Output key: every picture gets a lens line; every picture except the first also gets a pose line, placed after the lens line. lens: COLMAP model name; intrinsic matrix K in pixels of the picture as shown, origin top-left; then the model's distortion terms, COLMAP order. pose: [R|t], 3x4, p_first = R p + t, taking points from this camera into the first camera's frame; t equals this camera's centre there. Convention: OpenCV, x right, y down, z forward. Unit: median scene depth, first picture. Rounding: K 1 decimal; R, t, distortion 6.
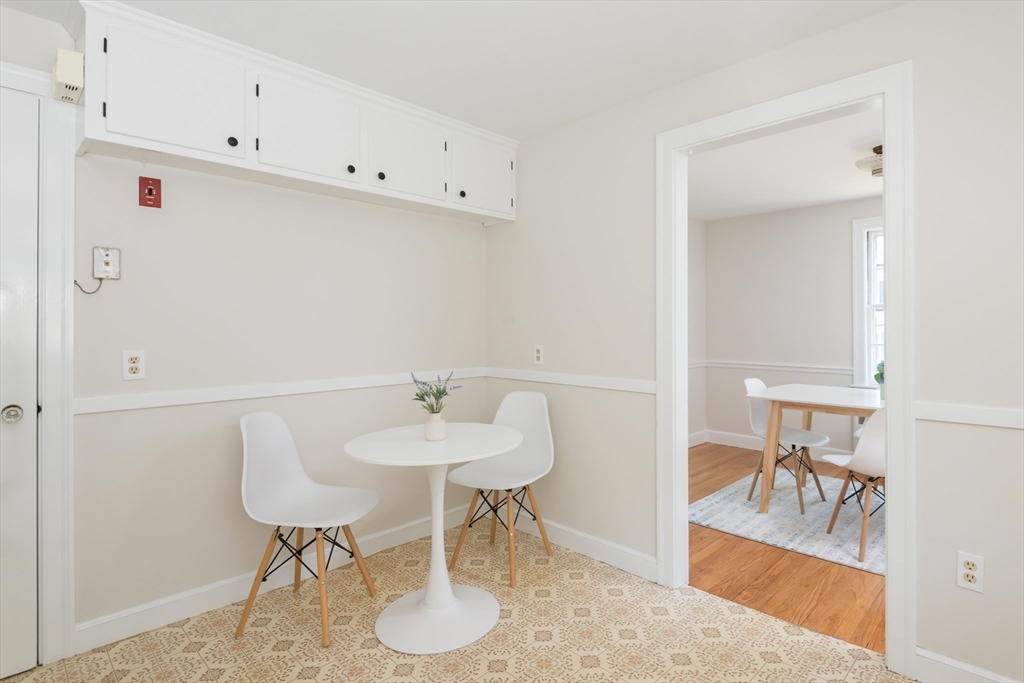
lens RADIAL K [[515.2, 0, 564.2], [0, 515.2, 323.5], [0, 0, 1]] dist [-0.002476, -0.001417]
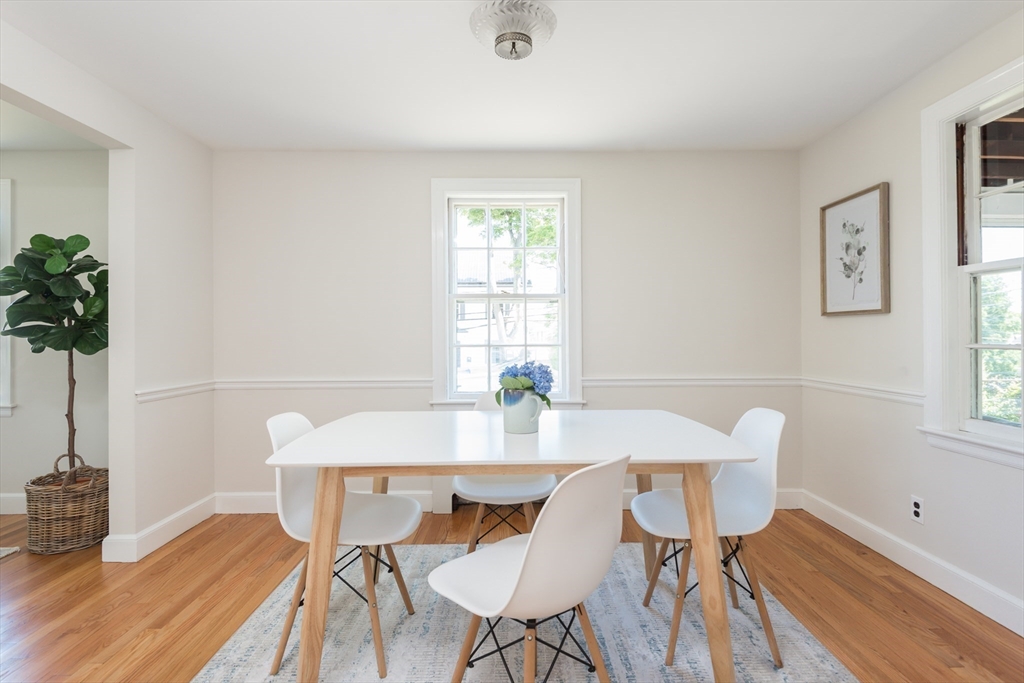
lens RADIAL K [[497.7, 0, 512.7], [0, 497.7, 338.6], [0, 0, 1]] dist [-0.016903, -0.000495]
pose [[0.730313, 0.000493, 0.683112, 0.201647], [-0.003454, 0.999990, 0.002971, 0.031680], [-0.683104, -0.004529, 0.730308, 0.504240]]
